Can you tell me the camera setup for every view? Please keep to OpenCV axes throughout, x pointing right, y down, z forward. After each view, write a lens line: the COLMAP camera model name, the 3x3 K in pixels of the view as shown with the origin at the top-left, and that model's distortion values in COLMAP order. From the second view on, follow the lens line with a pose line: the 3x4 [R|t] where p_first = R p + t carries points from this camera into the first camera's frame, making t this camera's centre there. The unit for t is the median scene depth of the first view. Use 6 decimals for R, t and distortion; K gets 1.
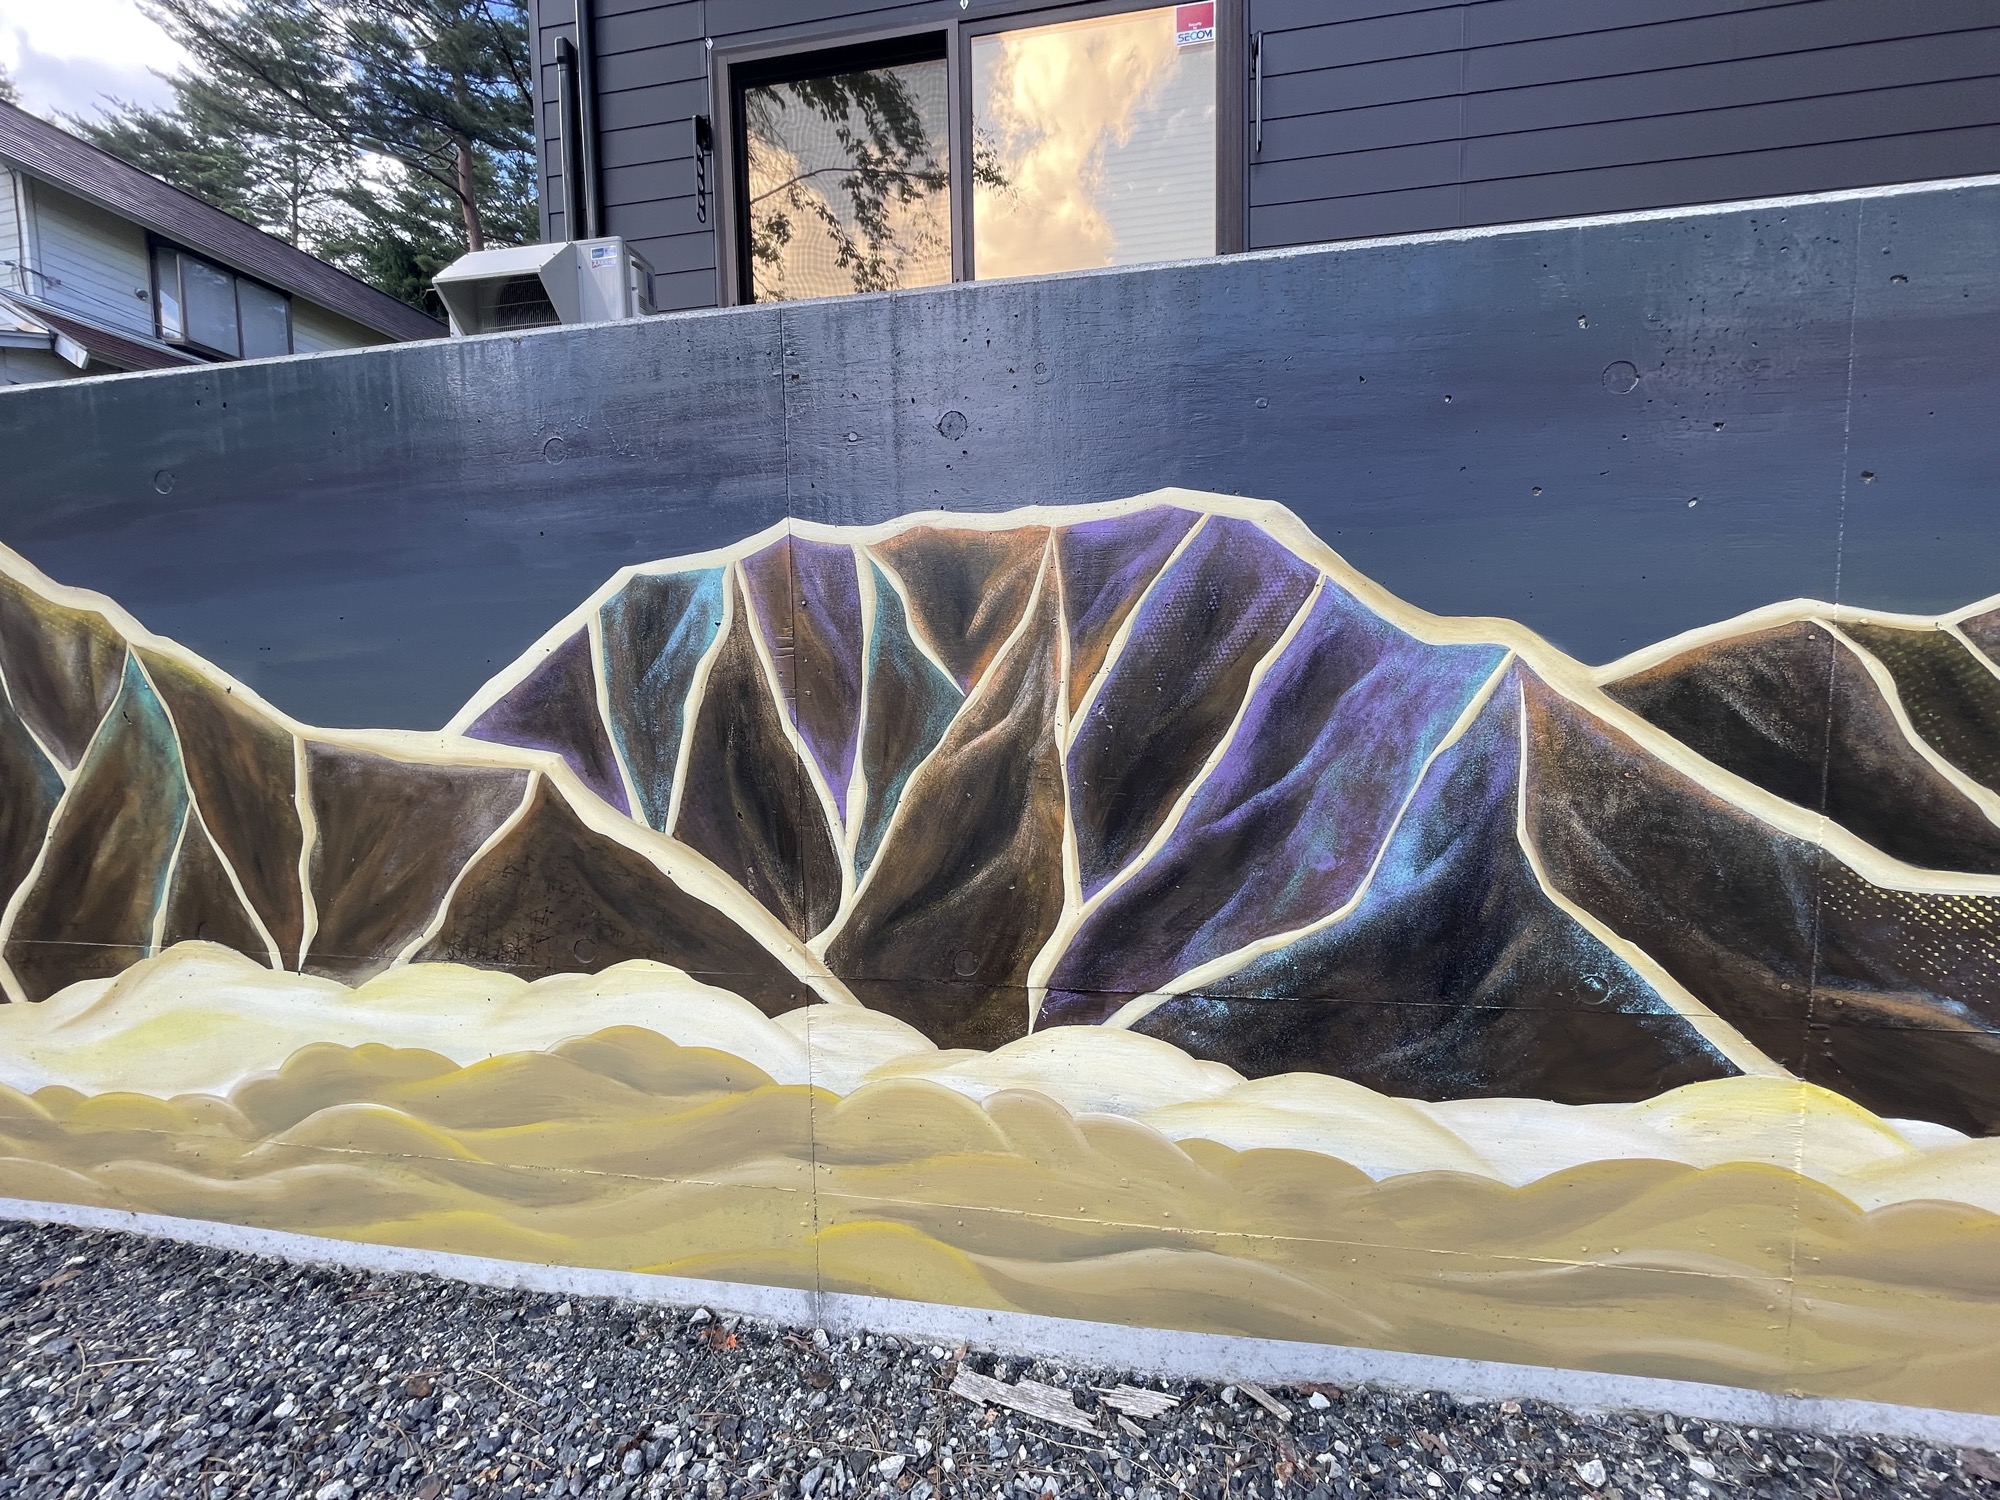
lens RADIAL K [[802.5, 0, 988.3], [0, 802.5, 750.7], [0, 0, 1]] dist [-0.002326, 0.000149]
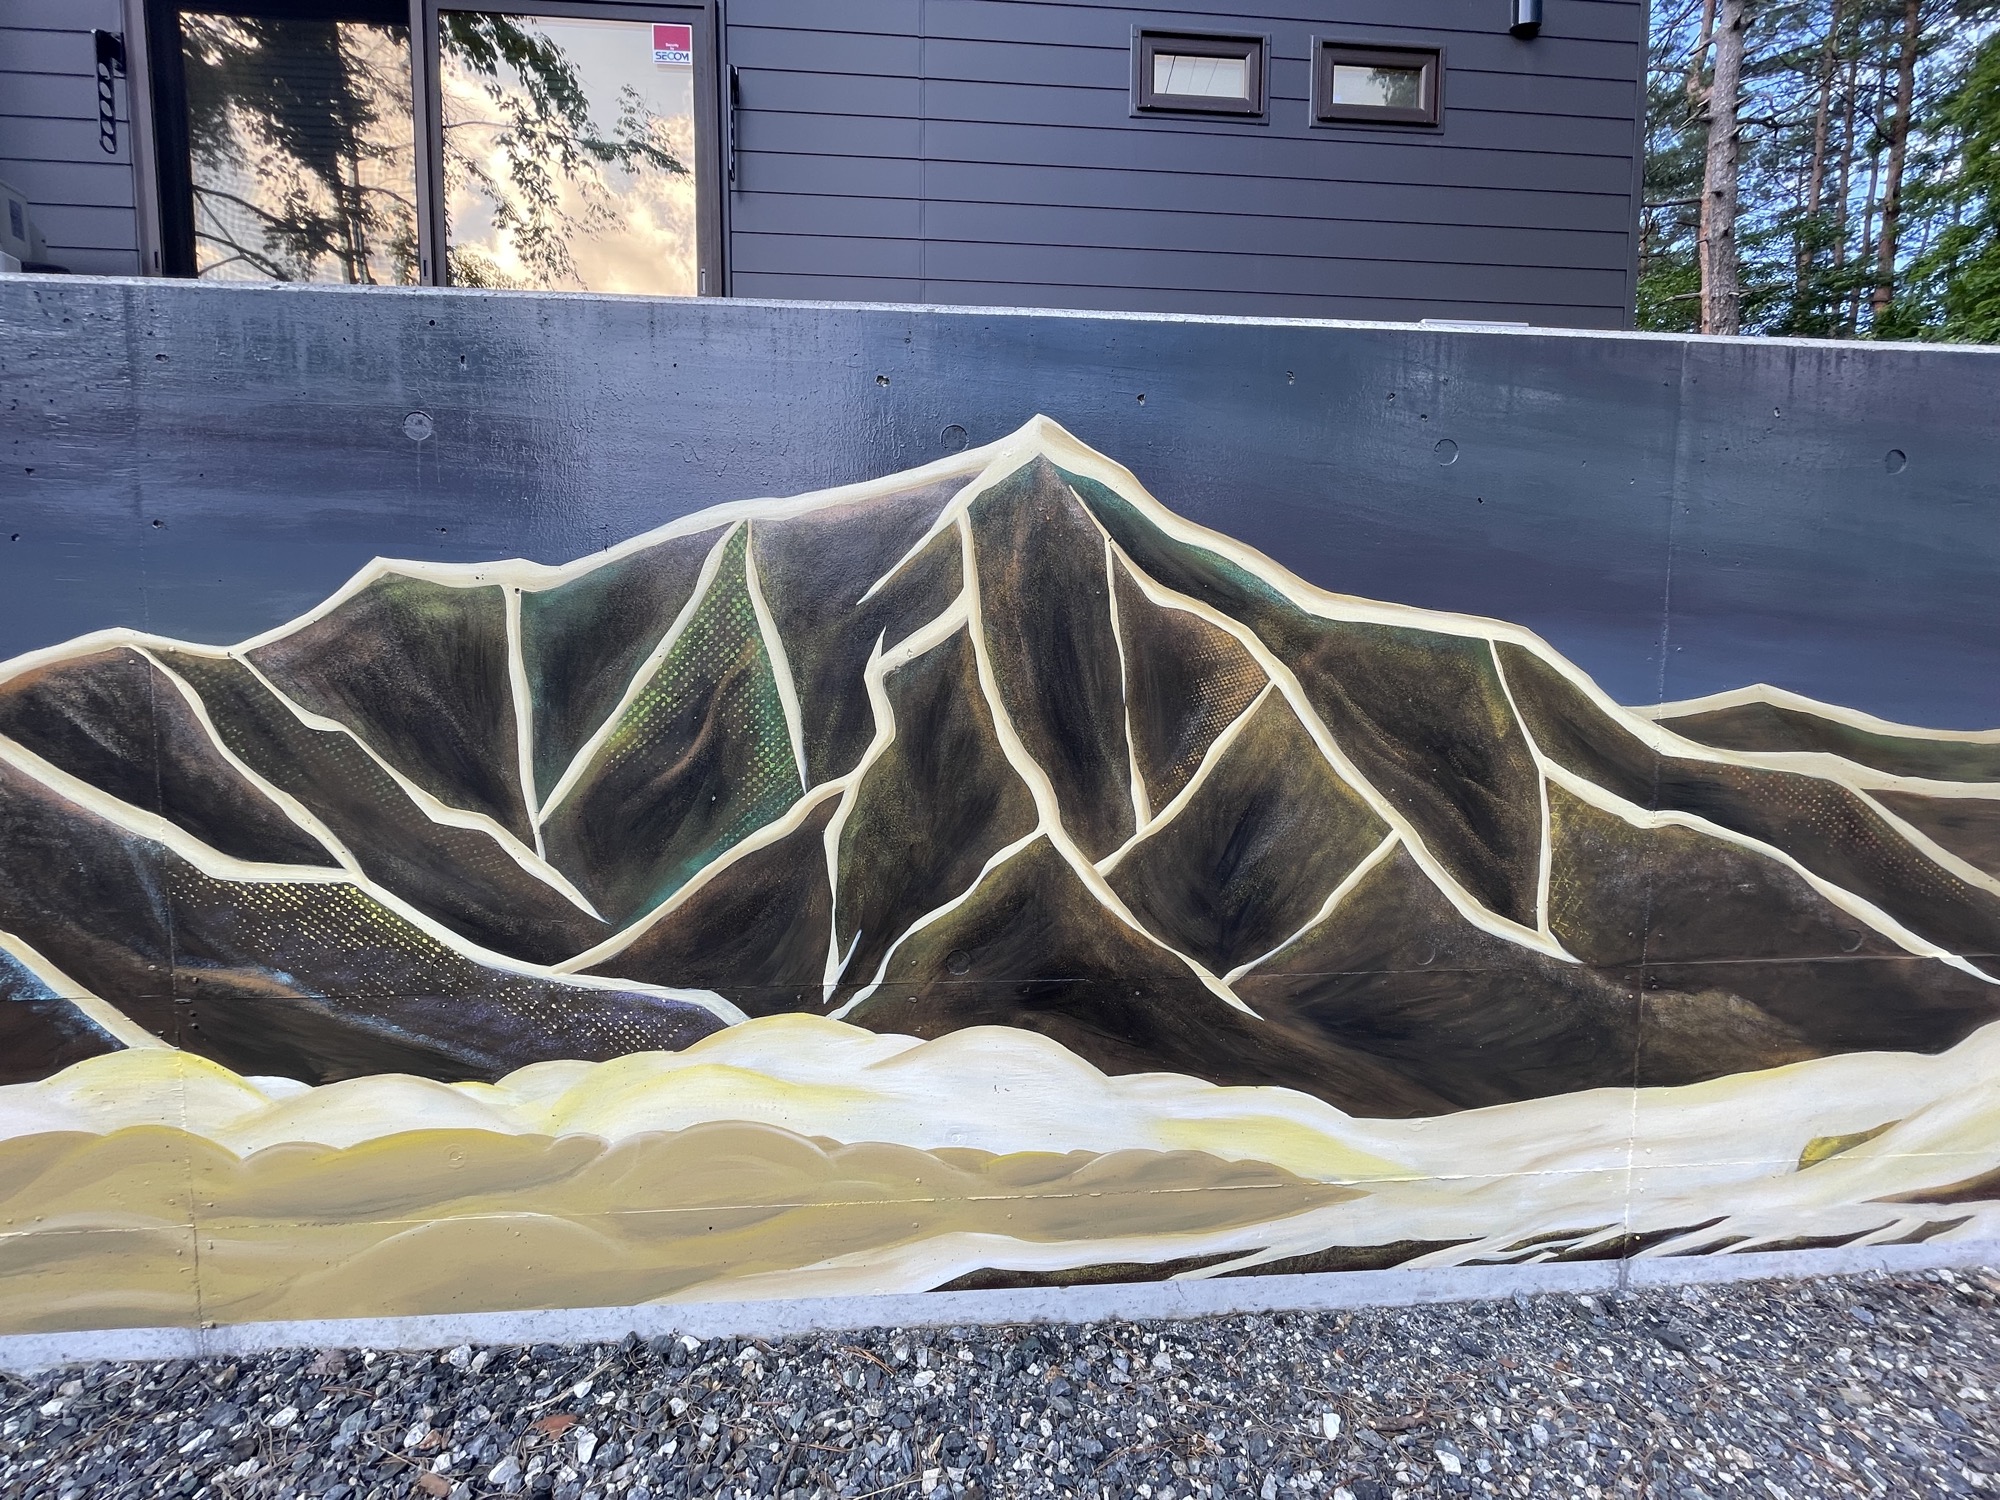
lens RADIAL K [[802.5, 0, 993.3], [0, 802.5, 744.0], [0, 0, 1]] dist [-0.002326, 0.000149]
pose [[0.971667, 0.004547, 0.236310, 1.877465], [-0.002767, 0.999965, -0.007860, -0.017706], [-0.236338, 0.006983, 0.971646, -0.387357]]
